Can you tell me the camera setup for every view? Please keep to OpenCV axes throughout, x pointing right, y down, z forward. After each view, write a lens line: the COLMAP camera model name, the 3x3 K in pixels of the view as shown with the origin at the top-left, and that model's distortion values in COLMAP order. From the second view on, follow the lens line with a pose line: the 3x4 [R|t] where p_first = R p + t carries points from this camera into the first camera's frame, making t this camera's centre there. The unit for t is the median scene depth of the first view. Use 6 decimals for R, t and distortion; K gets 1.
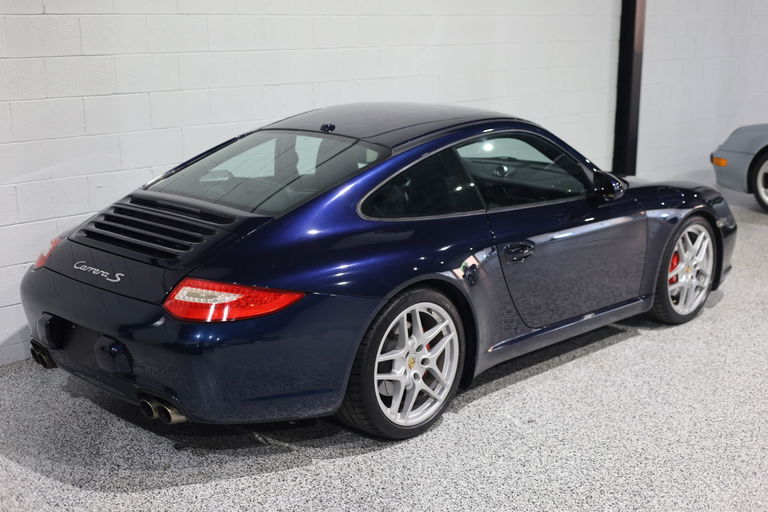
lens RADIAL K [[1076.4, 0, 384.0], [0, 1076.4, 256.0], [0, 0, 1]] dist [0.016124, -0.161532]
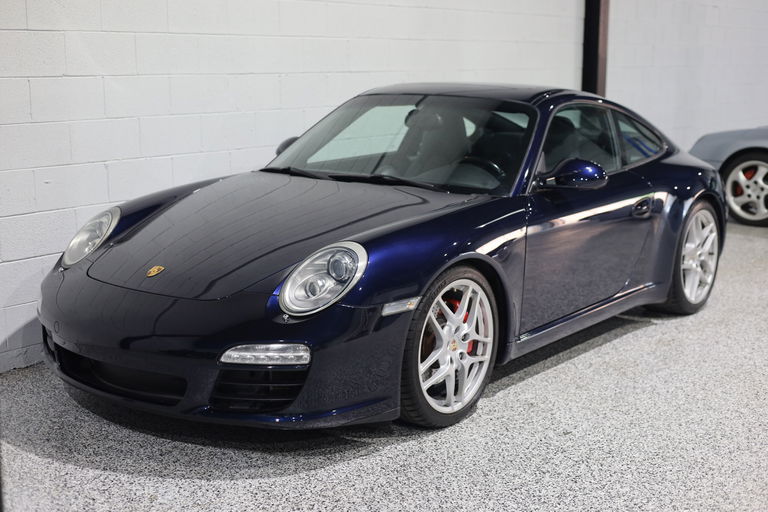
lens RADIAL K [[1076.4, 0, 384.0], [0, 1076.4, 256.0], [0, 0, 1]] dist [0.016124, -0.161532]
pose [[0.996041, -0.017699, 0.087110, -0.089736], [0.021177, 0.999008, -0.039166, 0.043923], [-0.086331, 0.040856, 0.995428, 0.147745]]
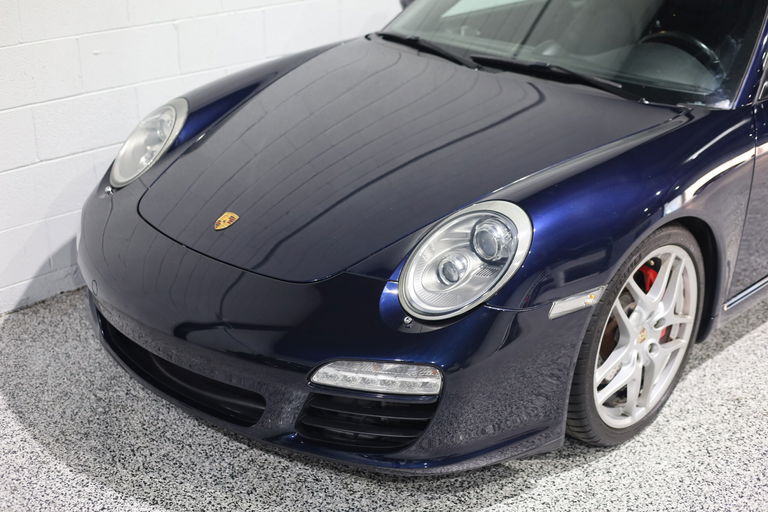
lens RADIAL K [[1076.4, 0, 384.0], [0, 1076.4, 256.0], [0, 0, 1]] dist [0.016124, -0.161532]
pose [[0.999693, 0.016264, -0.018675, -0.096223], [-0.012787, 0.984811, 0.173161, -0.074231], [0.021207, -0.172869, 0.984717, 0.431094]]
